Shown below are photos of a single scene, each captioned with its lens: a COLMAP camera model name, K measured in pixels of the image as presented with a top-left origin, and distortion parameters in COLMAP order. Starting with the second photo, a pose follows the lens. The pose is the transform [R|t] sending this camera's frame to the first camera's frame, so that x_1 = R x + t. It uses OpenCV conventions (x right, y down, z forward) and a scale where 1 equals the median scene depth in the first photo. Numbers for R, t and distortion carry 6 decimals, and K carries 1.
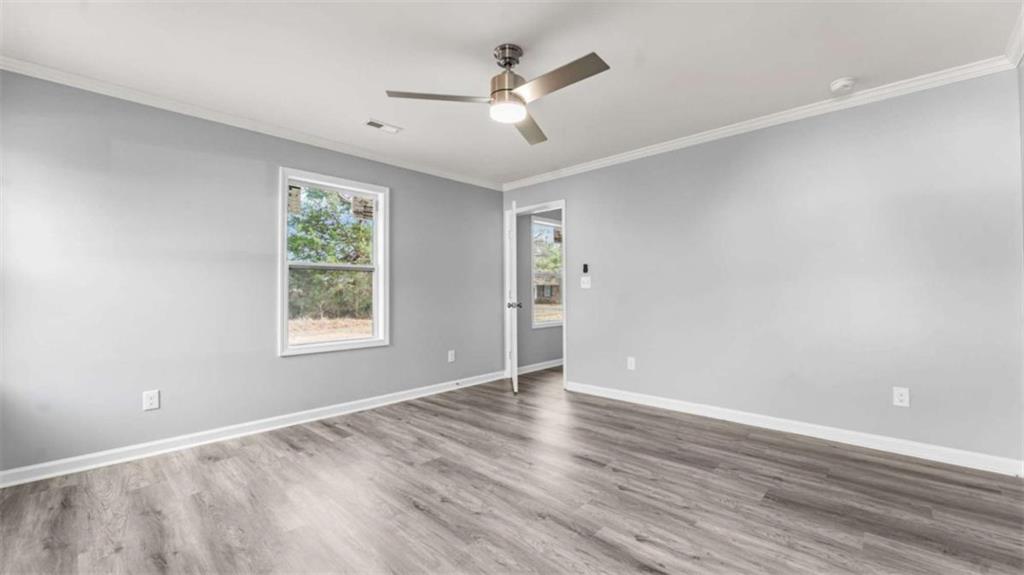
lens RADIAL K [[415.4, 0, 512.6], [0, 415.4, 288.6], [0, 0, 1]] dist [0.000752, 0.000015]
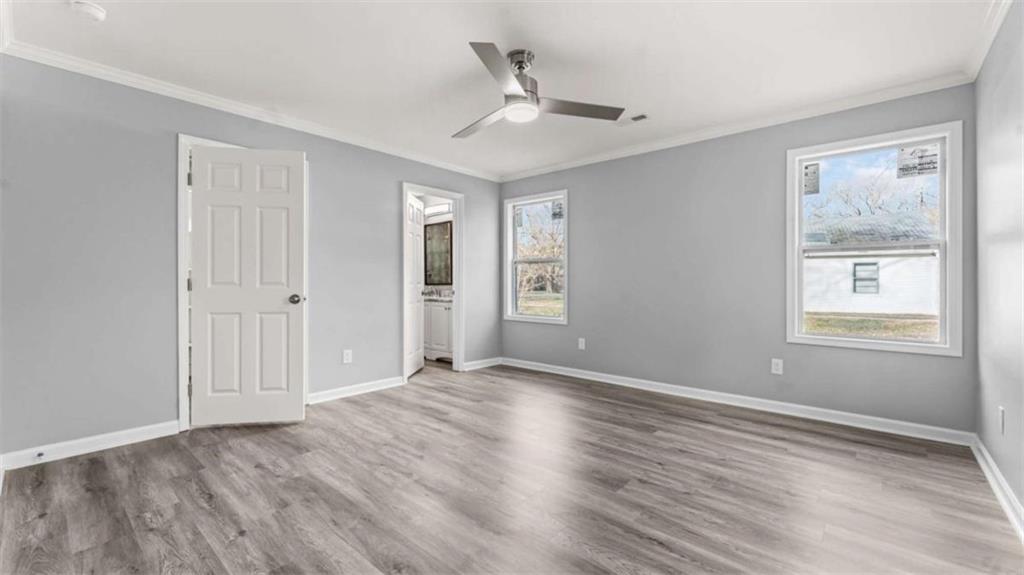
lens RADIAL K [[415.4, 0, 510.7], [0, 415.4, 283.8], [0, 0, 1]] dist [0.000752, 0.000015]
pose [[-0.999610, 0.005420, -0.027410, 0.042236], [0.005510, 0.999980, -0.003226, 0.017848], [0.027392, -0.003376, -0.999619, 1.739432]]
